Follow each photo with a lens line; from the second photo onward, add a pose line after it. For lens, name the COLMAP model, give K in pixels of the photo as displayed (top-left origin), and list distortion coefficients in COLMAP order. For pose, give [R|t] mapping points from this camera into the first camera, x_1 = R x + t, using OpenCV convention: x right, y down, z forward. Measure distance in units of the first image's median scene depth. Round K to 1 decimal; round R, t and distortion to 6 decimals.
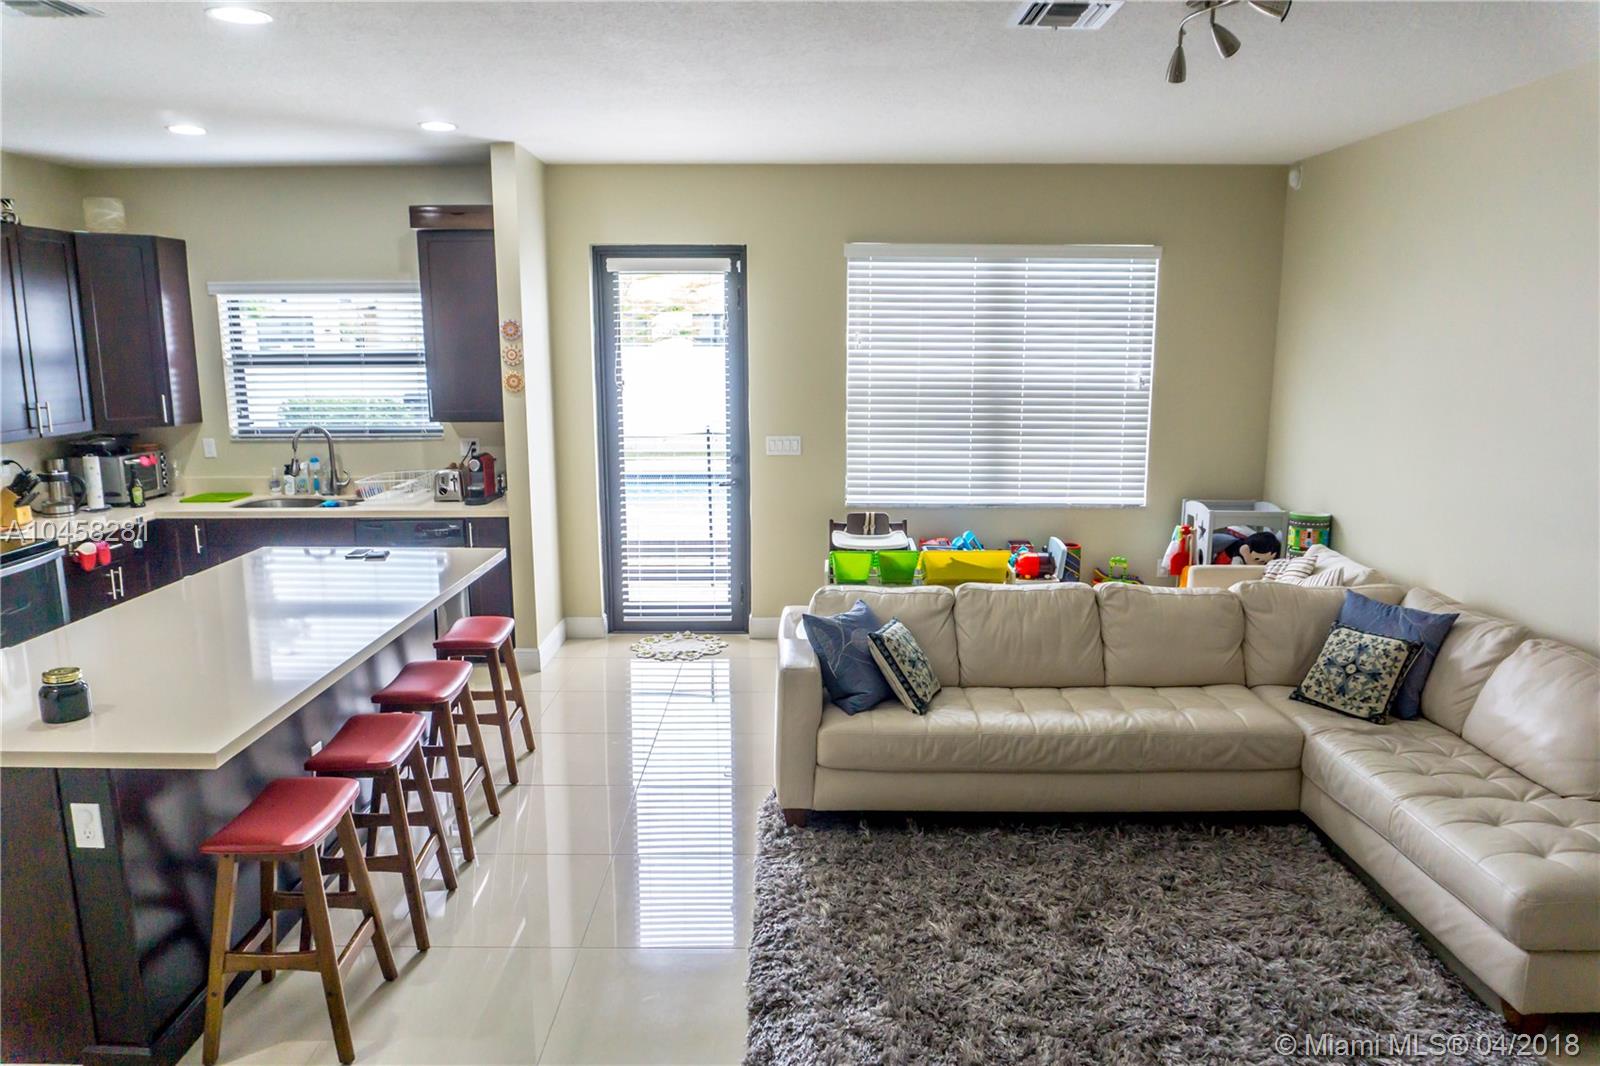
lens RADIAL K [[1066.4, 0, 791.7], [0, 1066.4, 535.1], [0, 0, 1]] dist [-0.019806, -0.001843]
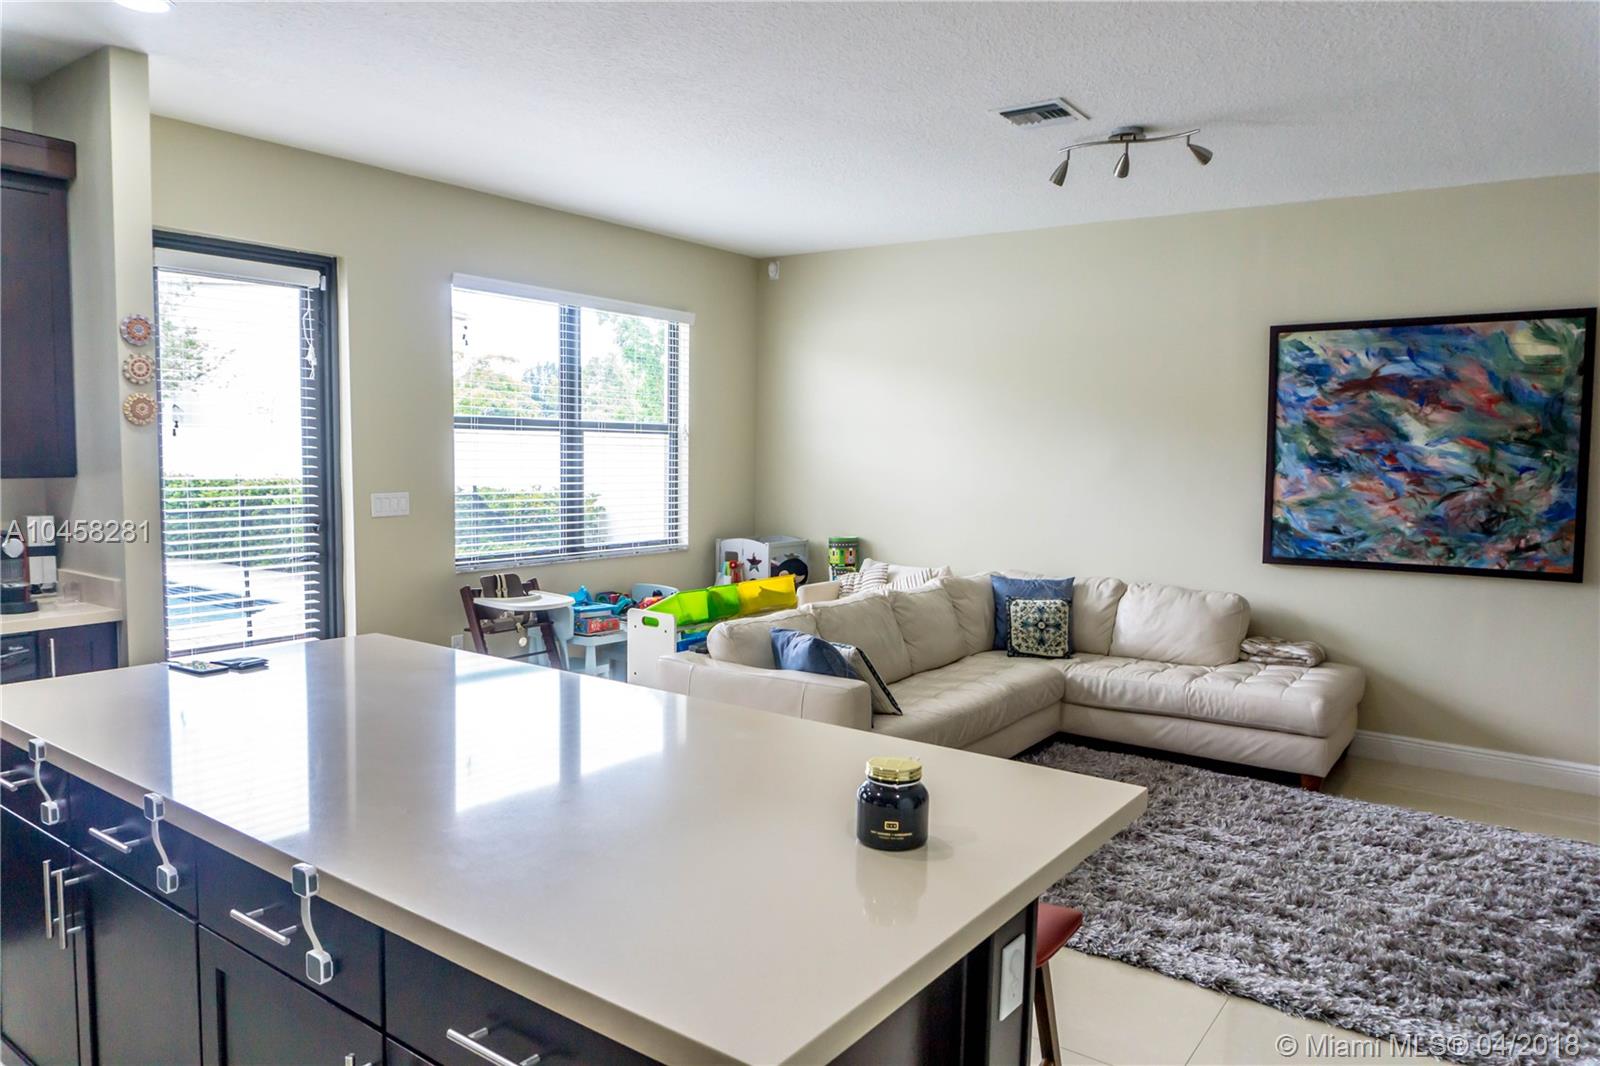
lens RADIAL K [[1066.4, 0, 793.9], [0, 1066.4, 532.5], [0, 0, 1]] dist [-0.019806, -0.001843]
pose [[0.588113, -0.057199, 0.806754, -0.549173], [0.132557, 0.990824, -0.026383, 0.000543], [-0.797842, 0.122457, 0.590299, 0.302941]]
